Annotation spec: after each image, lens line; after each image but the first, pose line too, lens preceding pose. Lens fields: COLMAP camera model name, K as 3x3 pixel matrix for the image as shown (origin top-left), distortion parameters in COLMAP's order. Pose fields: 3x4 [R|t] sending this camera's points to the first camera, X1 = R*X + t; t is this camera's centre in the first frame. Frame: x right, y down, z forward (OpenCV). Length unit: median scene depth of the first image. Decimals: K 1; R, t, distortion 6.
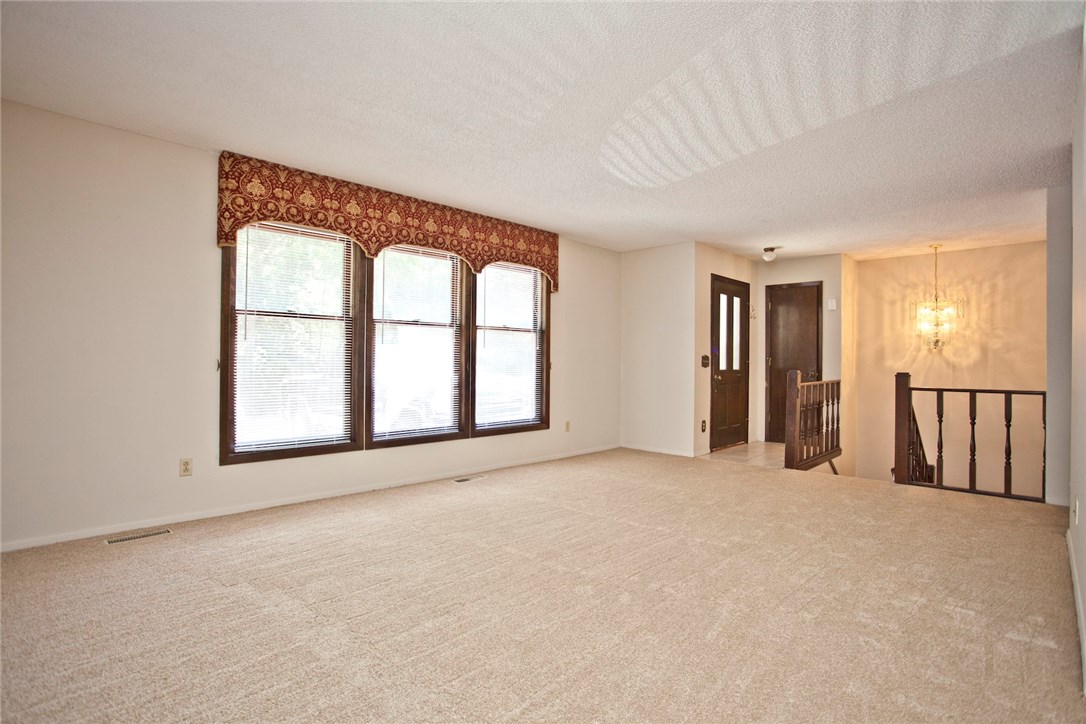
lens RADIAL K [[523.0, 0, 547.5], [0, 523.0, 361.2], [0, 0, 1]] dist [-0.077919, 0.036716]
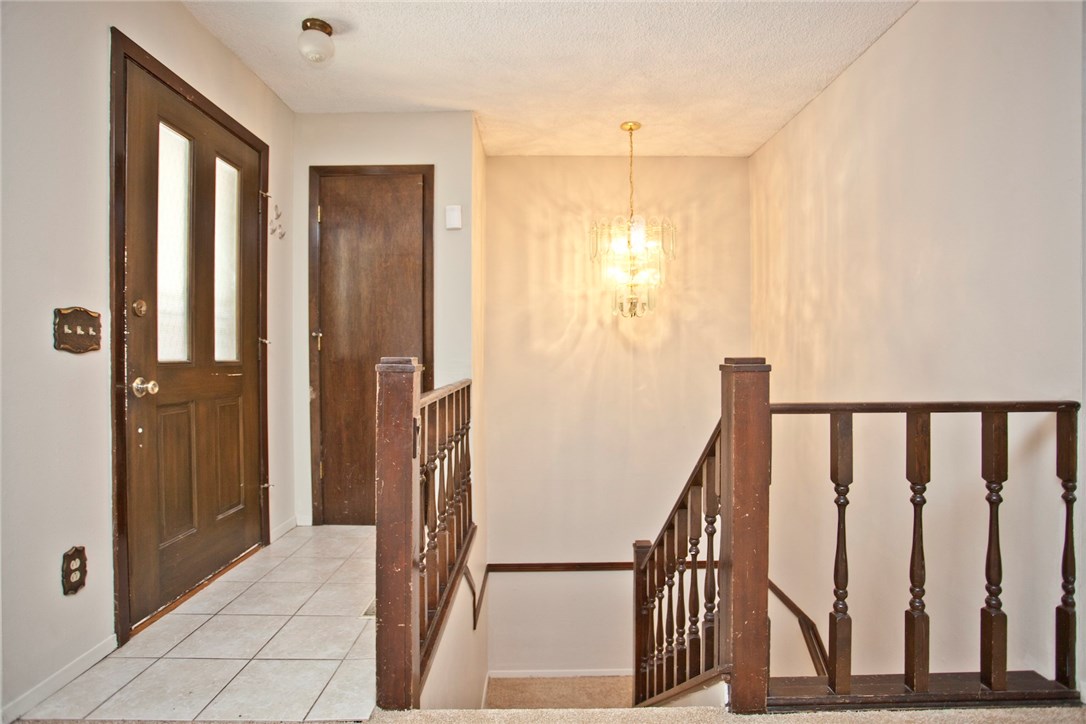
lens RADIAL K [[527.6, 0, 543.0], [0, 527.6, 362.0], [0, 0, 1]] dist [-0.053856, 0.000424]
pose [[0.697332, -0.015579, 0.716579, 0.274106], [0.006370, 0.999859, 0.015538, 0.013742], [-0.716720, -0.006270, 0.697333, 0.619386]]
